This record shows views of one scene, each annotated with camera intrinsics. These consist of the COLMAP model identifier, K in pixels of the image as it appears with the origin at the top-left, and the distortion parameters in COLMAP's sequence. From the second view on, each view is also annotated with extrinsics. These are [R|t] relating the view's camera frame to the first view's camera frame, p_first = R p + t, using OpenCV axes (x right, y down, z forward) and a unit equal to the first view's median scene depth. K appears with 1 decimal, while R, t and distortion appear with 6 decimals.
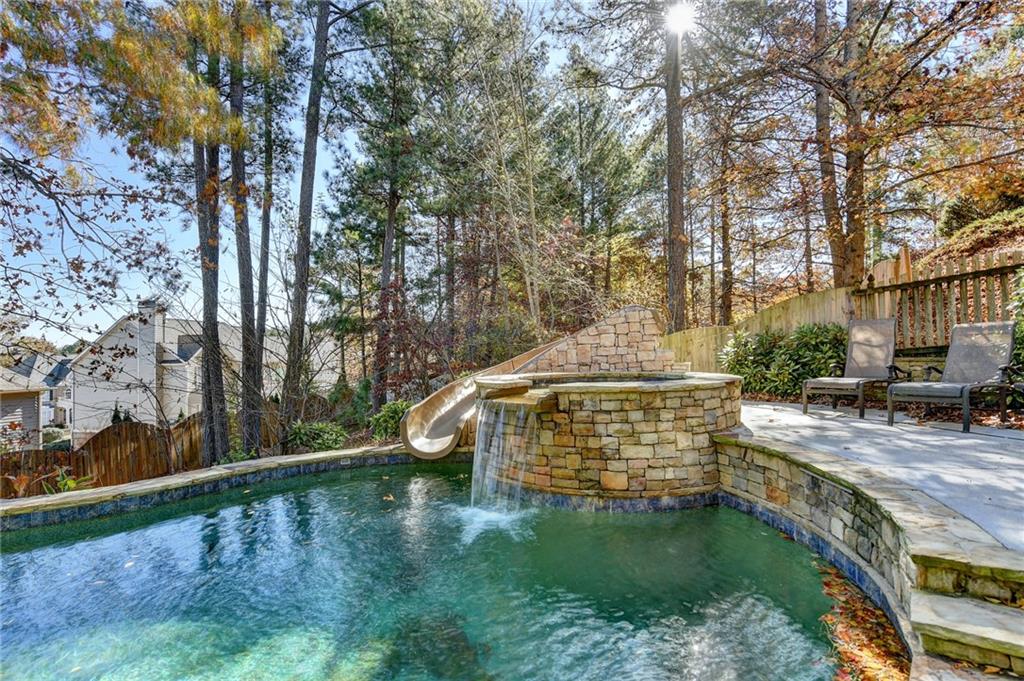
lens RADIAL K [[510.8, 0, 509.0], [0, 510.8, 339.2], [0, 0, 1]] dist [-0.005409, -0.000598]
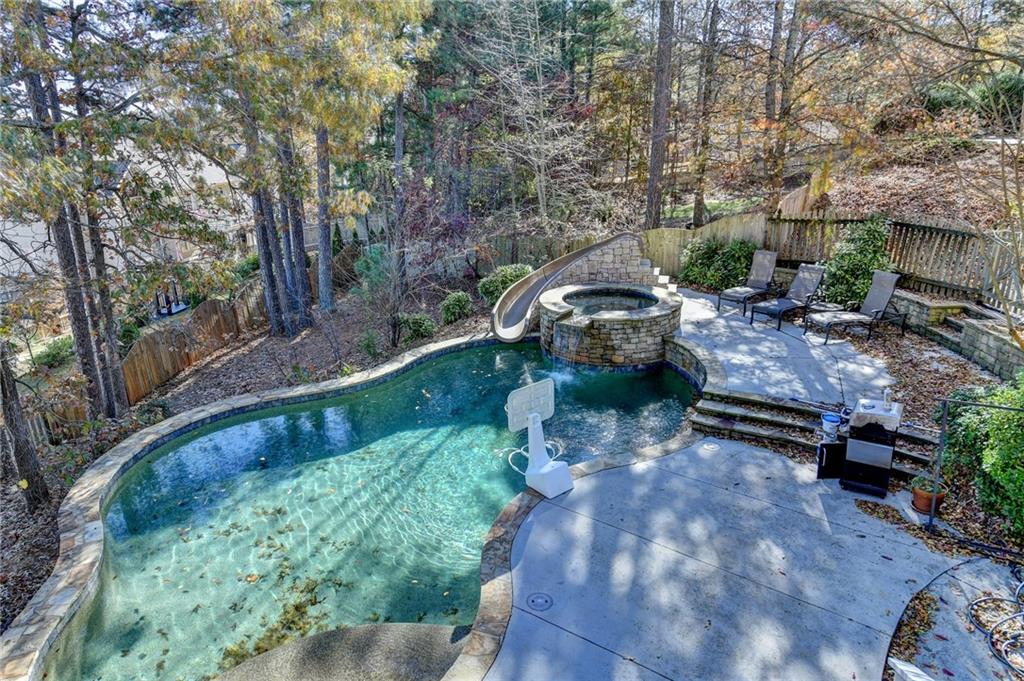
lens RADIAL K [[659.1, 0, 512.0], [0, 659.1, 340.3], [0, 0, 1]] dist [0.000931, 0.000041]
pose [[0.993890, -0.035658, 0.104460, -0.535566], [-0.001777, 0.941089, 0.338153, -0.750769], [-0.110364, -0.336273, 0.935276, -1.562485]]
